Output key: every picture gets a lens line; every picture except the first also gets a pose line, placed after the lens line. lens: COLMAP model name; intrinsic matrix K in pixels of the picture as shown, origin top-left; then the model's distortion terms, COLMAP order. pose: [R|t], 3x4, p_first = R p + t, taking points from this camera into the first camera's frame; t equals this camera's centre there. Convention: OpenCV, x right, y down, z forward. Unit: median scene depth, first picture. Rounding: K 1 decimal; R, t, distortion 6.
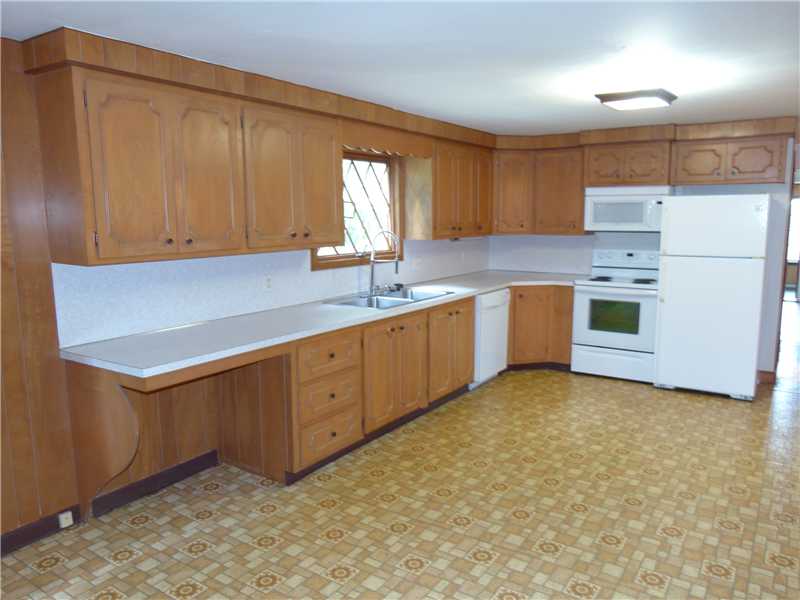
lens RADIAL K [[597.3, 0, 408.1], [0, 597.3, 297.2], [0, 0, 1]] dist [-0.038012, 0.026135]
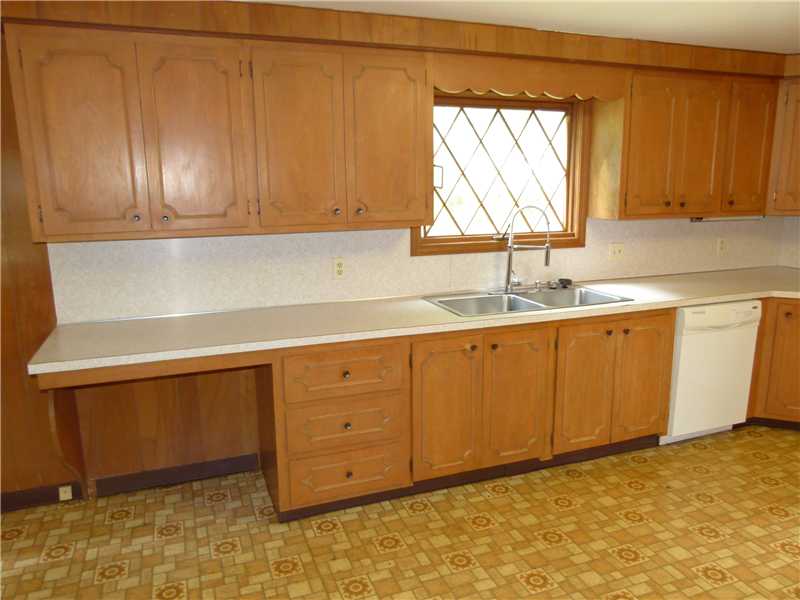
lens RADIAL K [[597.3, 0, 404.8], [0, 597.3, 300.1], [0, 0, 1]] dist [-0.038012, 0.026135]
pose [[0.811501, 0.108134, -0.574259, 0.243662], [-0.073590, 0.993817, 0.083145, -0.042887], [0.579698, -0.025213, 0.814441, 0.296211]]
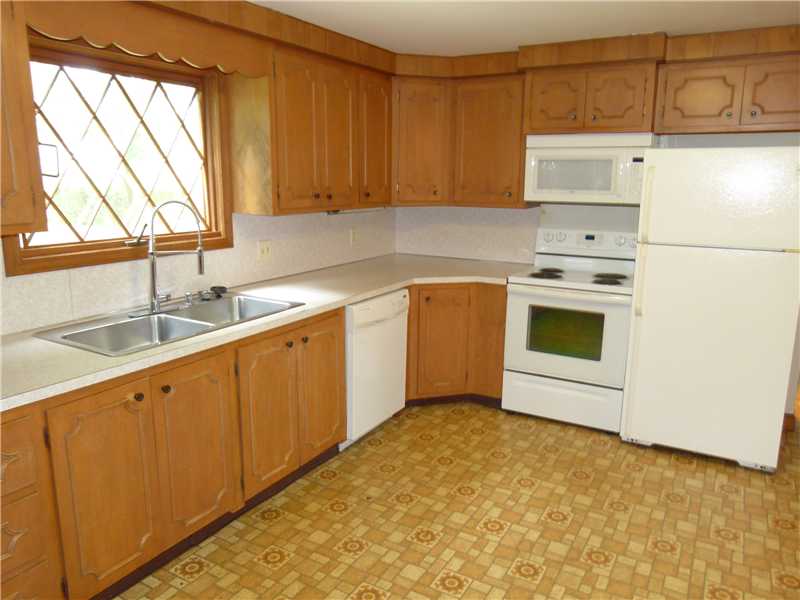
lens RADIAL K [[597.3, 0, 398.2], [0, 597.3, 297.8], [0, 0, 1]] dist [-0.038012, 0.026135]
pose [[0.998242, 0.001517, 0.059247, 0.131625], [-0.005341, 0.997907, 0.064442, -0.051289], [-0.059025, -0.064645, 0.996161, 0.379805]]
